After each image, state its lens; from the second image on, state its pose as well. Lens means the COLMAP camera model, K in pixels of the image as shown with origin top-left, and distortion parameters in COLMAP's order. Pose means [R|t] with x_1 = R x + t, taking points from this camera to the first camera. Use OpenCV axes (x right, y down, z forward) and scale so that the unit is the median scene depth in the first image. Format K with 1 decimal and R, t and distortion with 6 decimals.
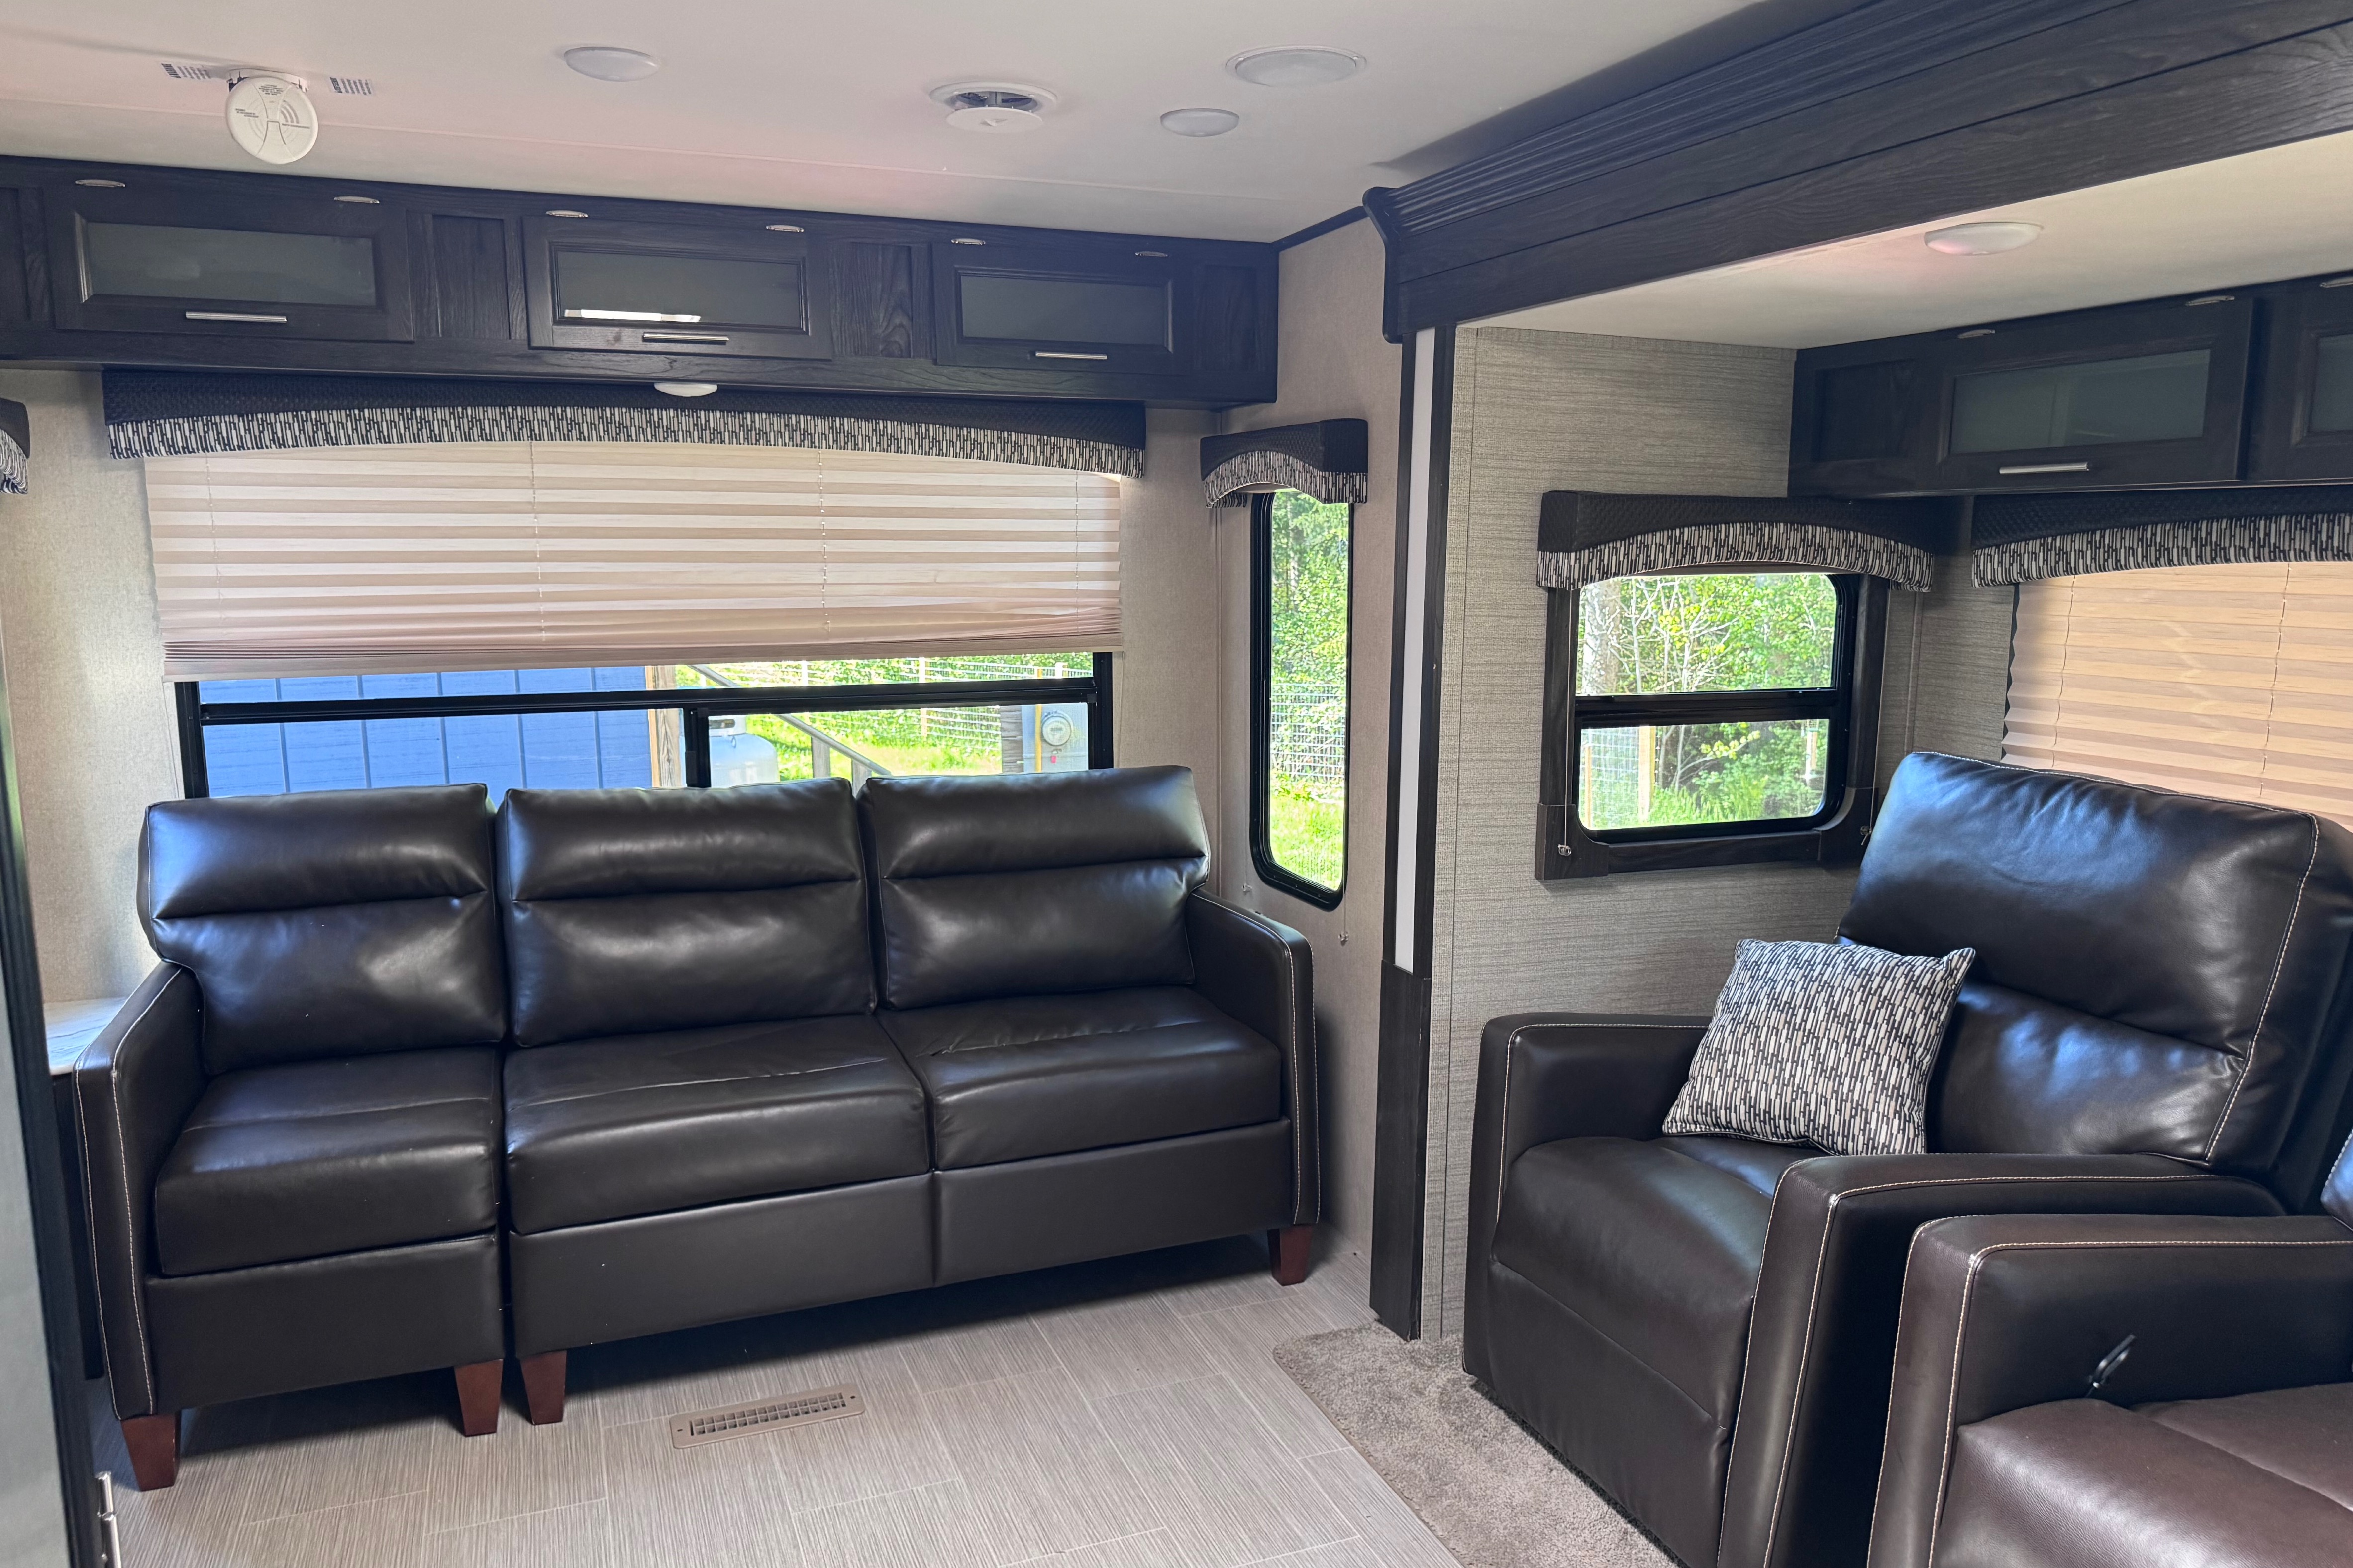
lens RADIAL K [[1664.8, 0, 1182.1], [0, 1664.8, 794.0], [0, 0, 1]] dist [0.047037, -0.051500]
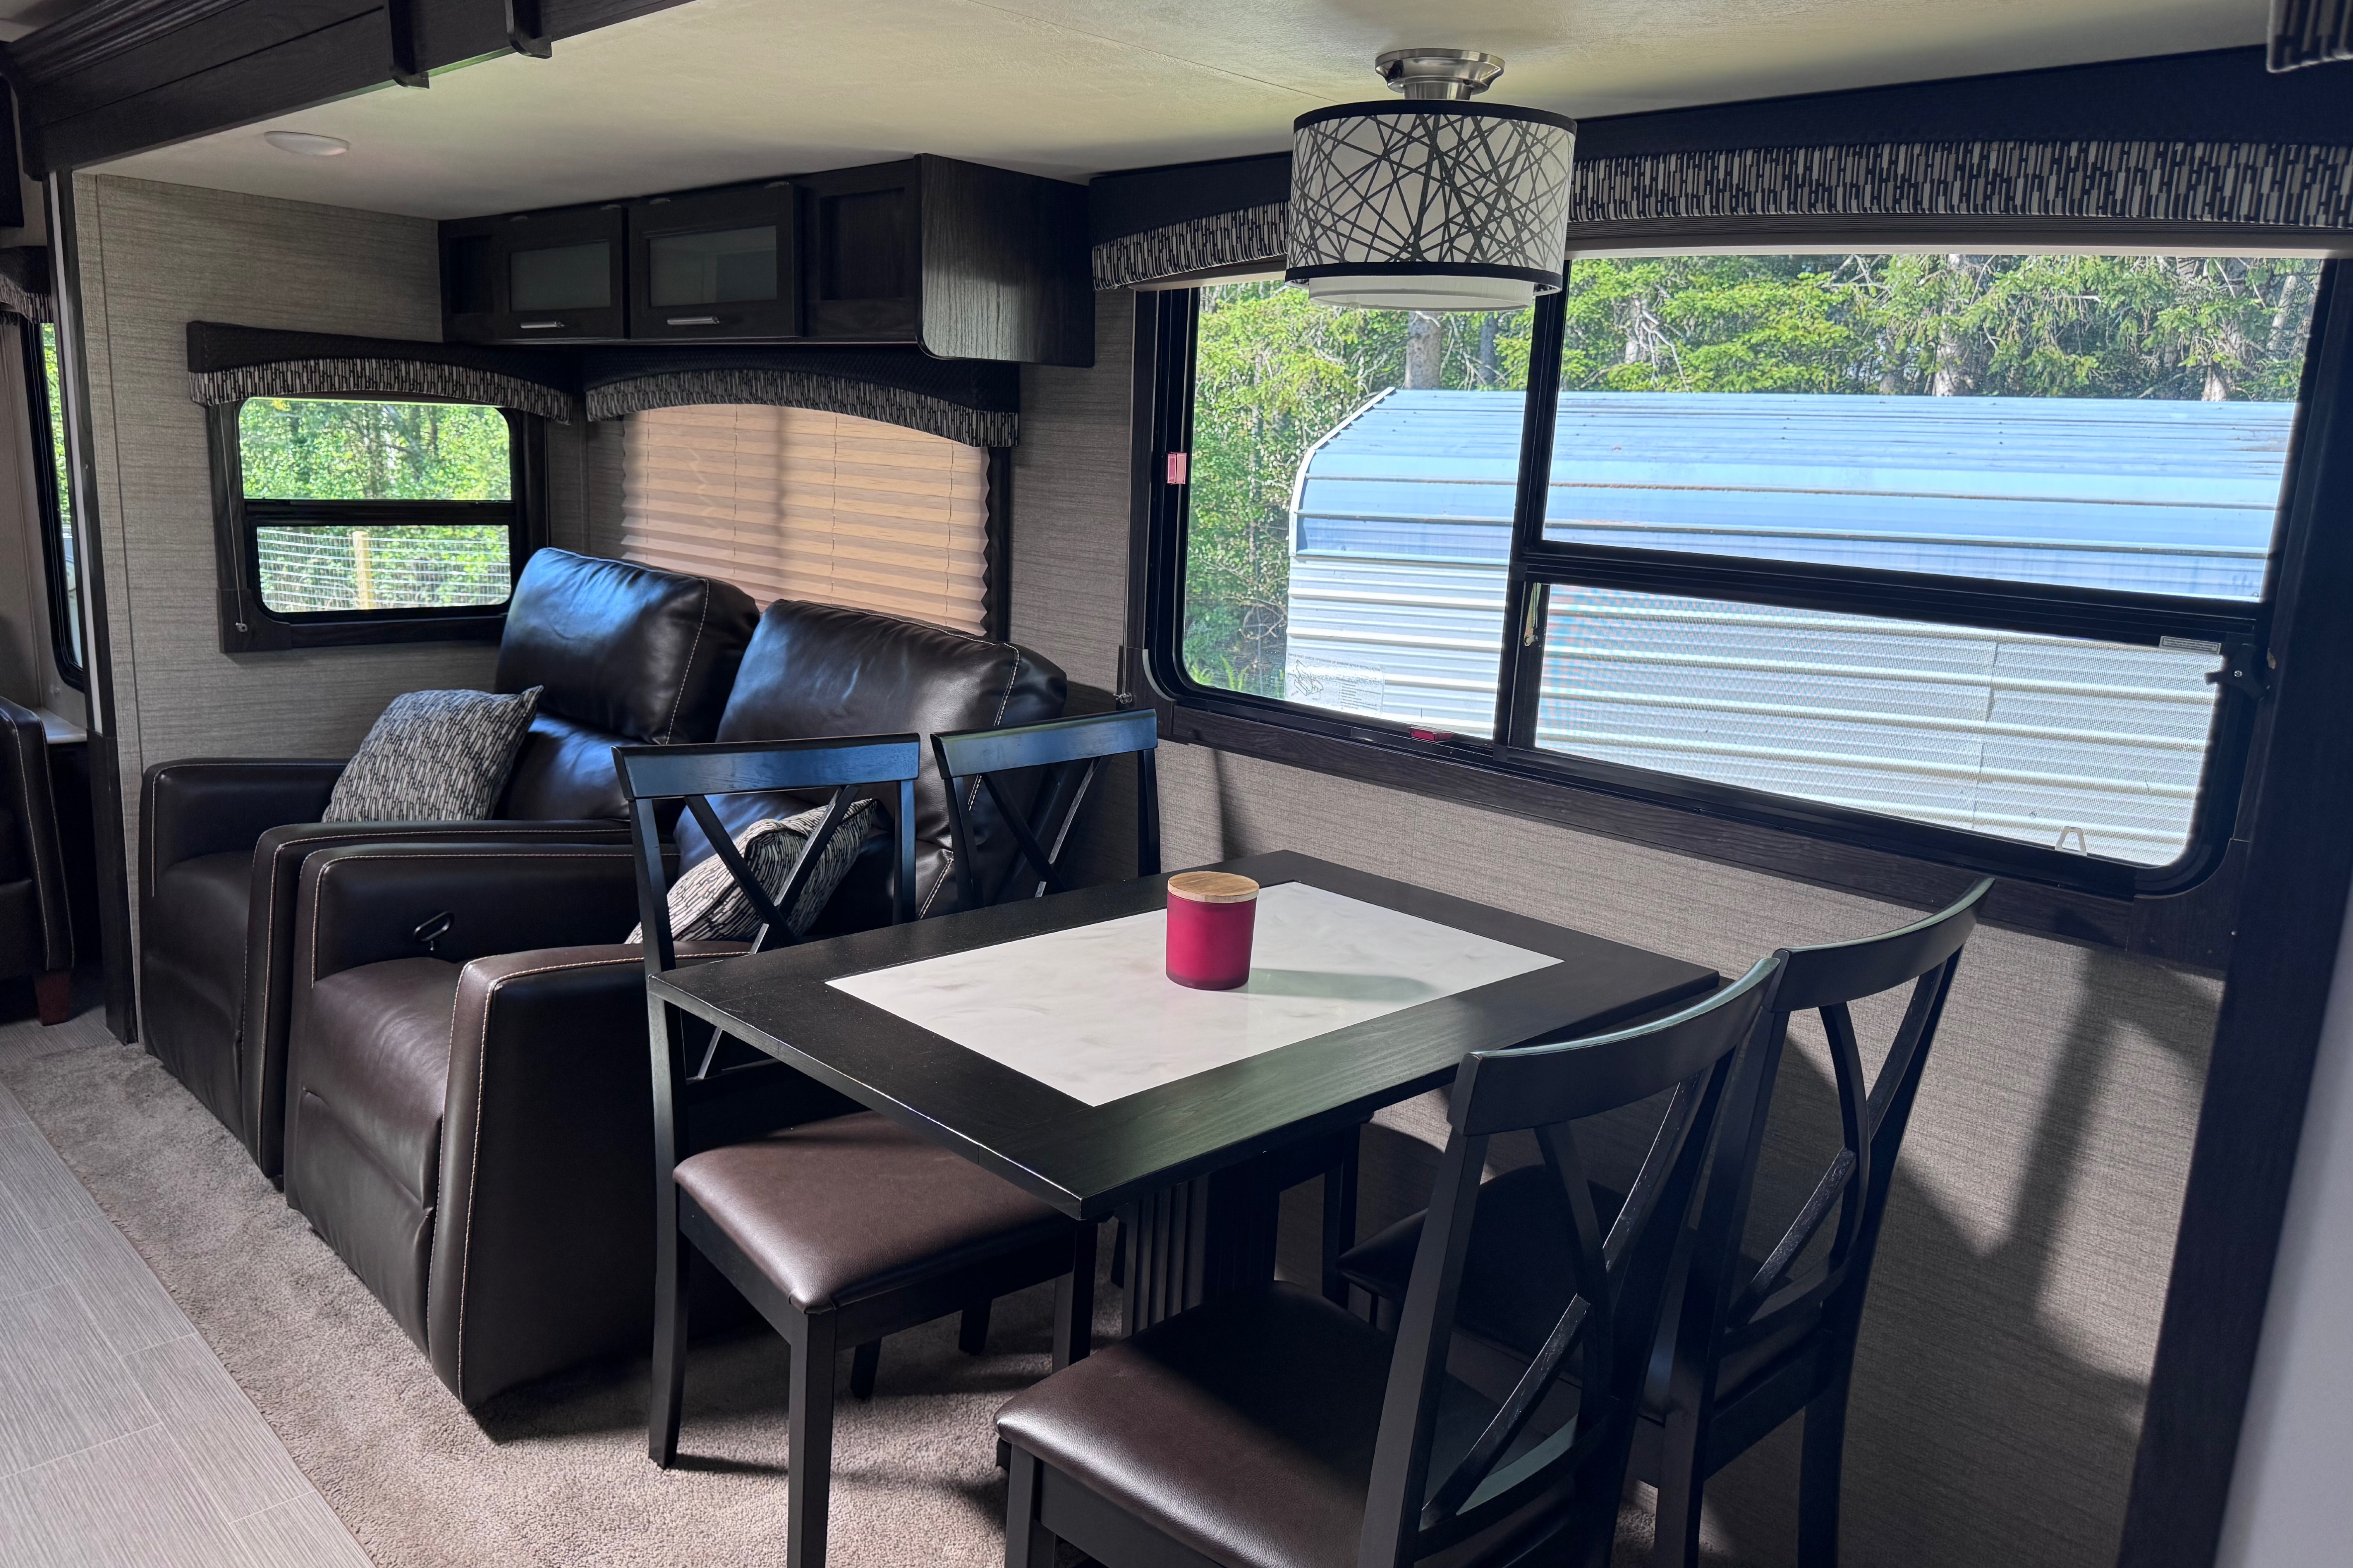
lens RADIAL K [[1664.8, 0, 1168.8], [0, 1664.8, 793.5], [0, 0, 1]] dist [0.047037, -0.051500]
pose [[0.915157, -0.049865, 0.400002, 0.349781], [0.020468, 0.996788, 0.077431, 0.072884], [-0.402578, -0.062675, 0.913237, -0.383003]]
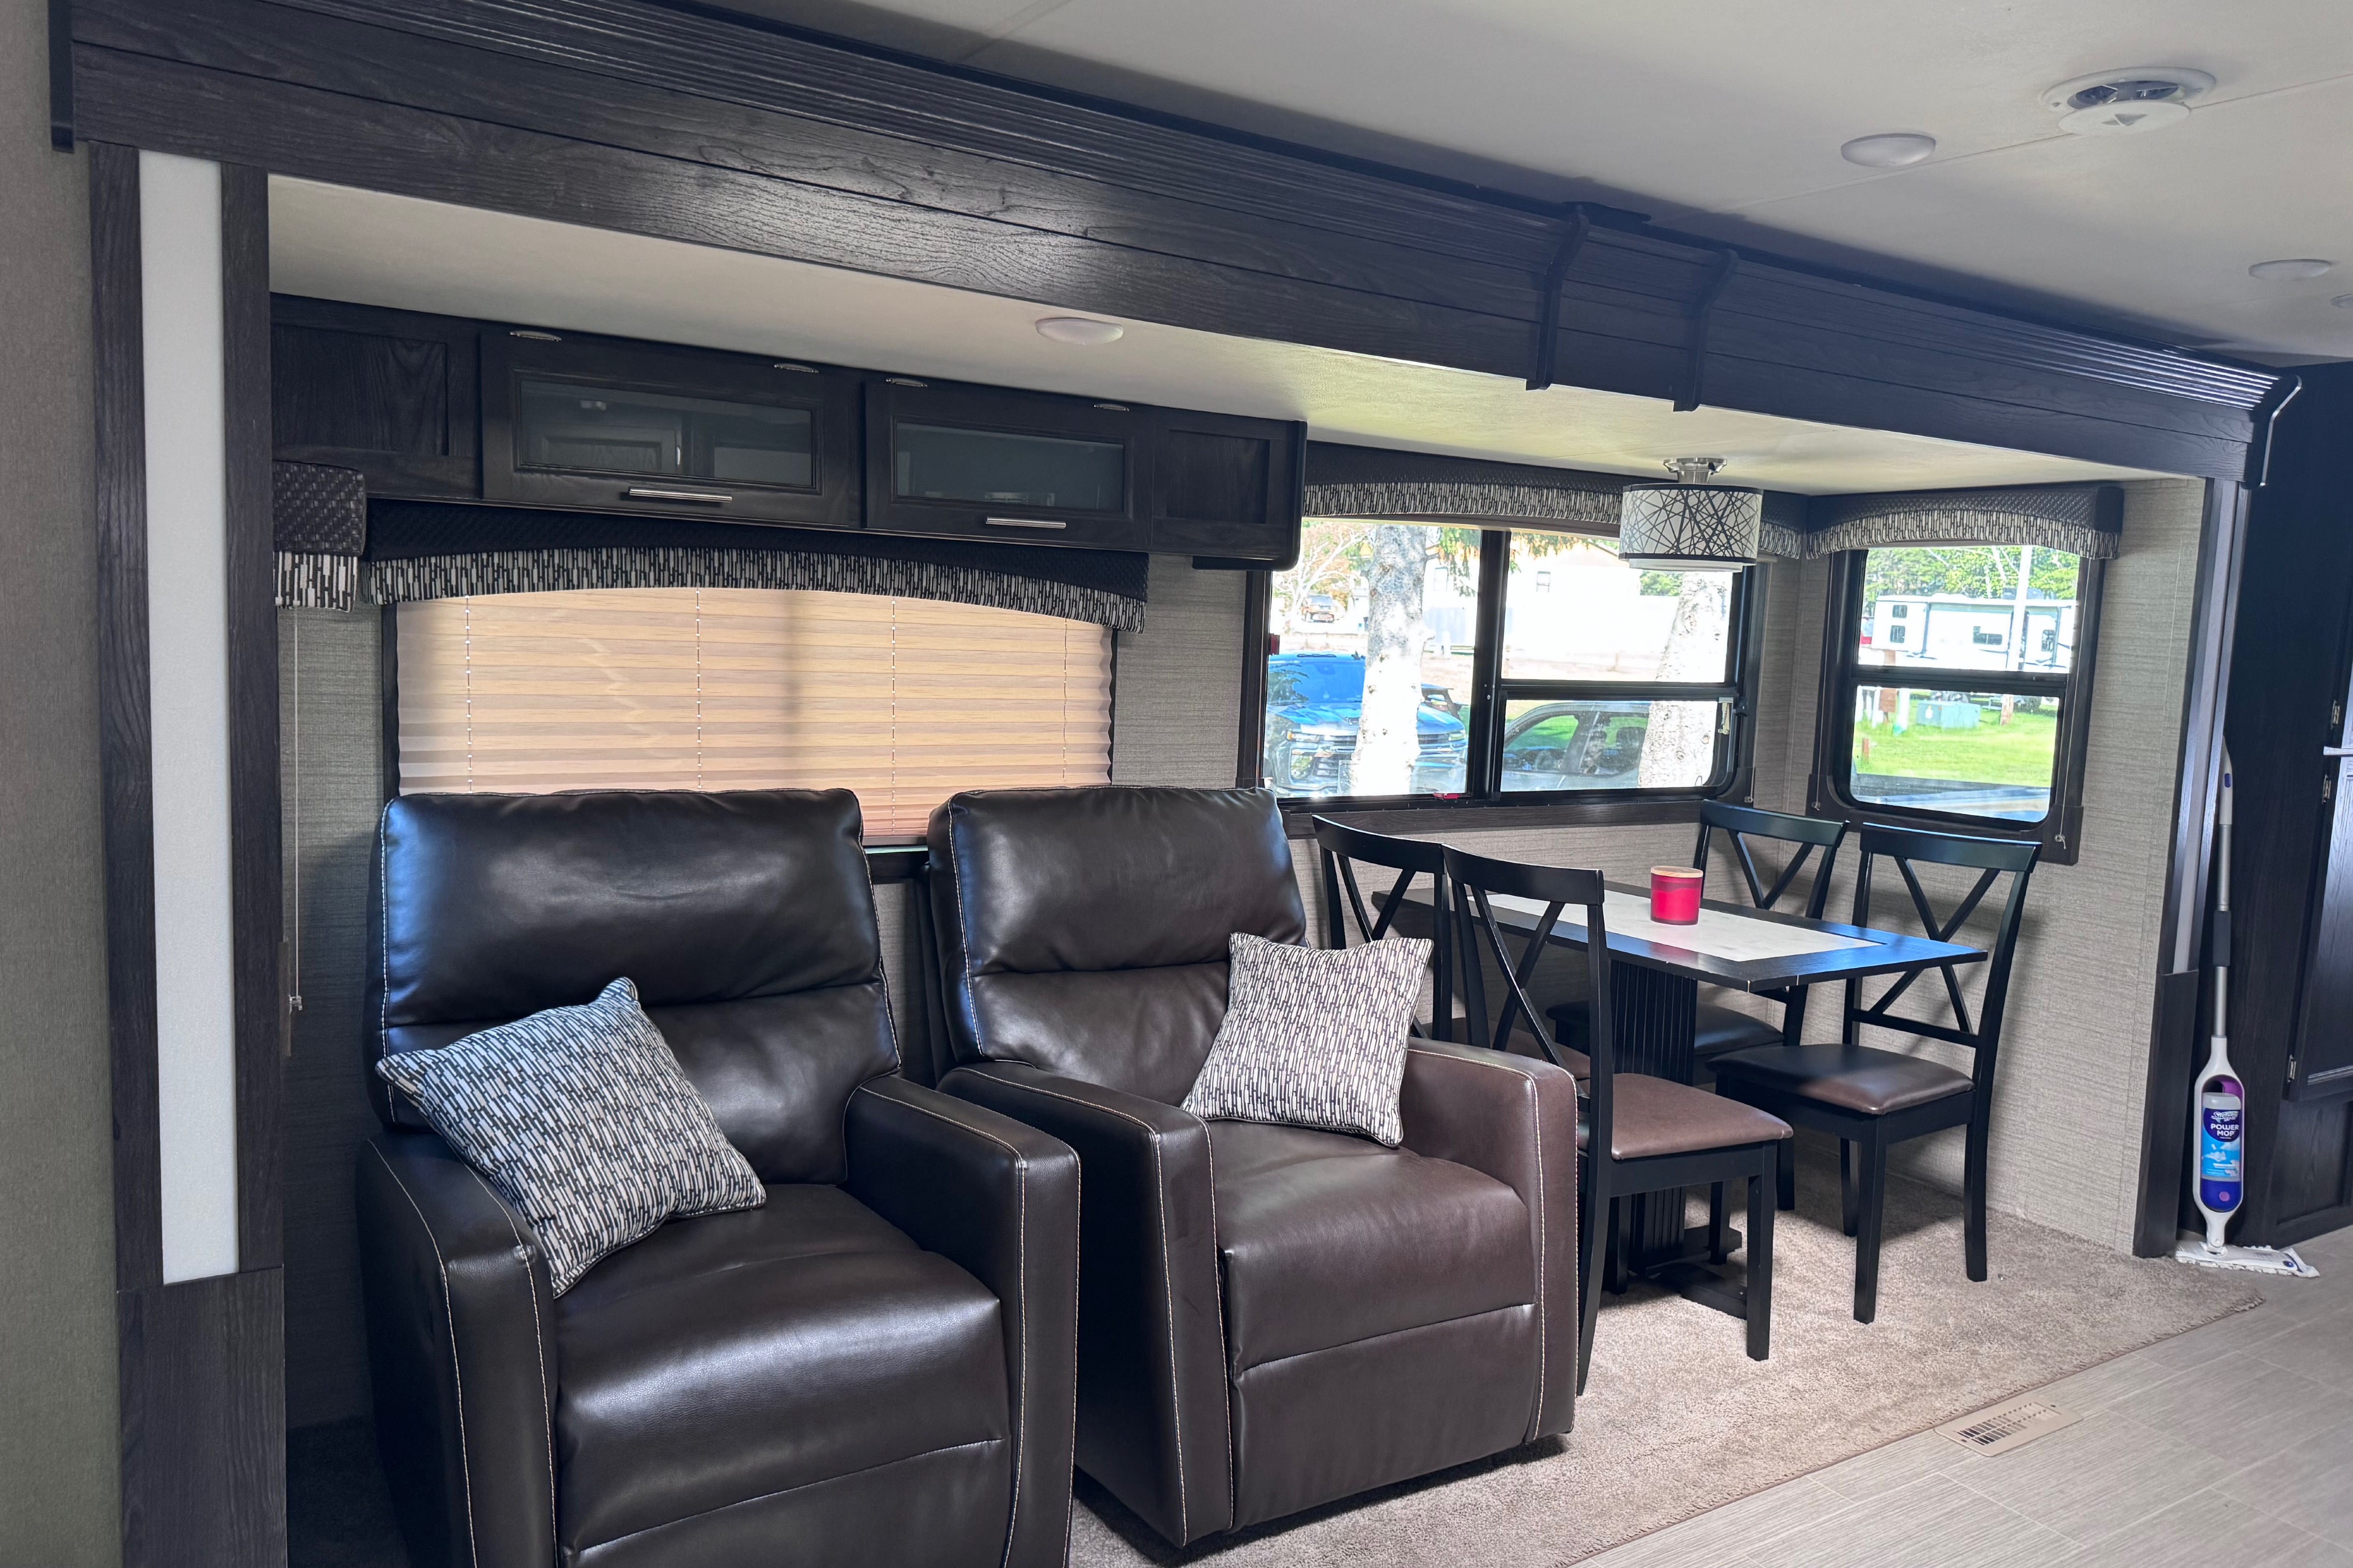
lens RADIAL K [[1664.8, 0, 1235.9], [0, 1664.8, 804.7], [0, 0, 1]] dist [0.047037, -0.051500]
pose [[-0.227752, -0.131695, 0.964772, -0.495694], [0.096780, 0.982844, 0.157009, -0.115923], [-0.968898, 0.129130, -0.211099, 0.773424]]
